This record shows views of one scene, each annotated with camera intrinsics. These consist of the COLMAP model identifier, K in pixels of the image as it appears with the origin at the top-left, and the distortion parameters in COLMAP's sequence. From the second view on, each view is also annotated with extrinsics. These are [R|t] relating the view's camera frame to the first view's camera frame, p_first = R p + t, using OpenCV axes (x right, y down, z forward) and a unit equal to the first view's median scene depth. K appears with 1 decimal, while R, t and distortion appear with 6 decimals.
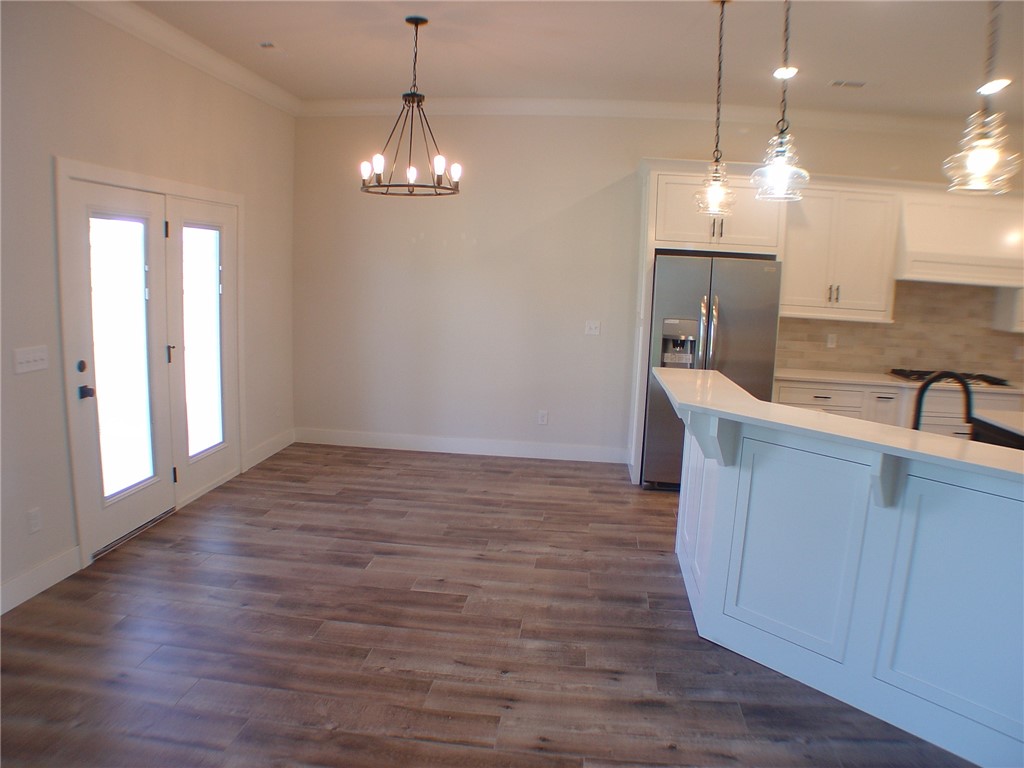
lens RADIAL K [[734.3, 0, 512.0], [0, 734.3, 384.0], [0, 0, 1]] dist [-0.228631, 0.122682]
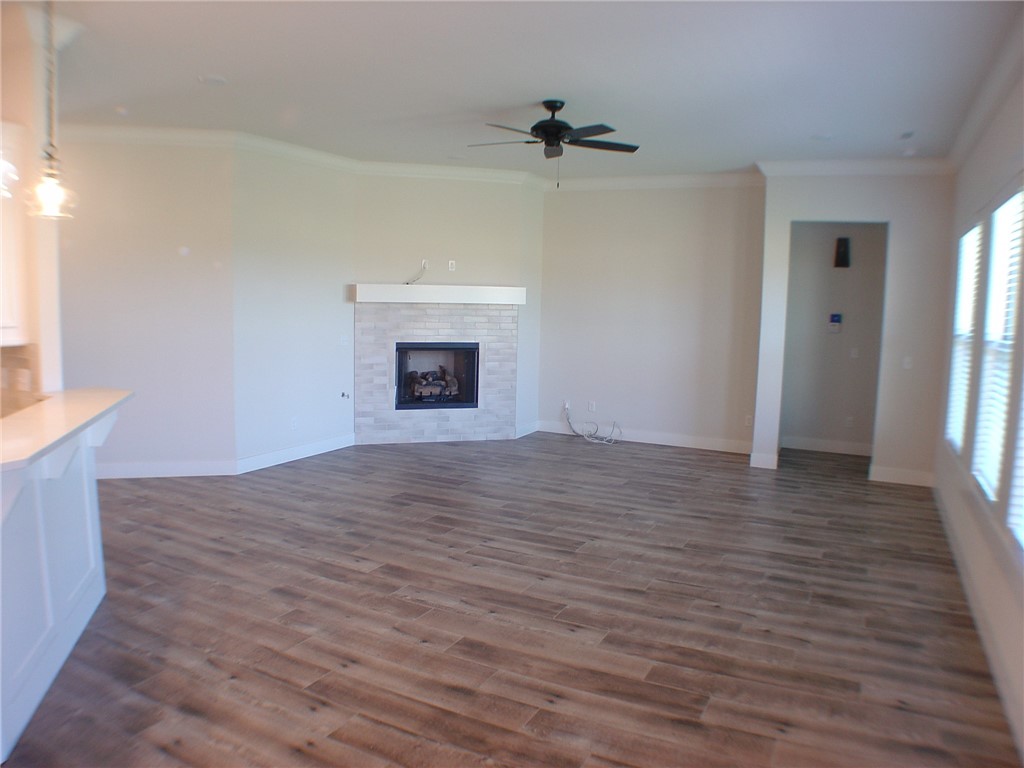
lens RADIAL K [[734.3, 0, 512.0], [0, 734.3, 384.0], [0, 0, 1]] dist [-0.228631, 0.122682]
pose [[-0.931552, -0.100355, 0.349486, -0.588711], [-0.000905, 0.961795, 0.273768, -0.298650], [-0.363608, 0.254713, -0.896053, 1.745428]]
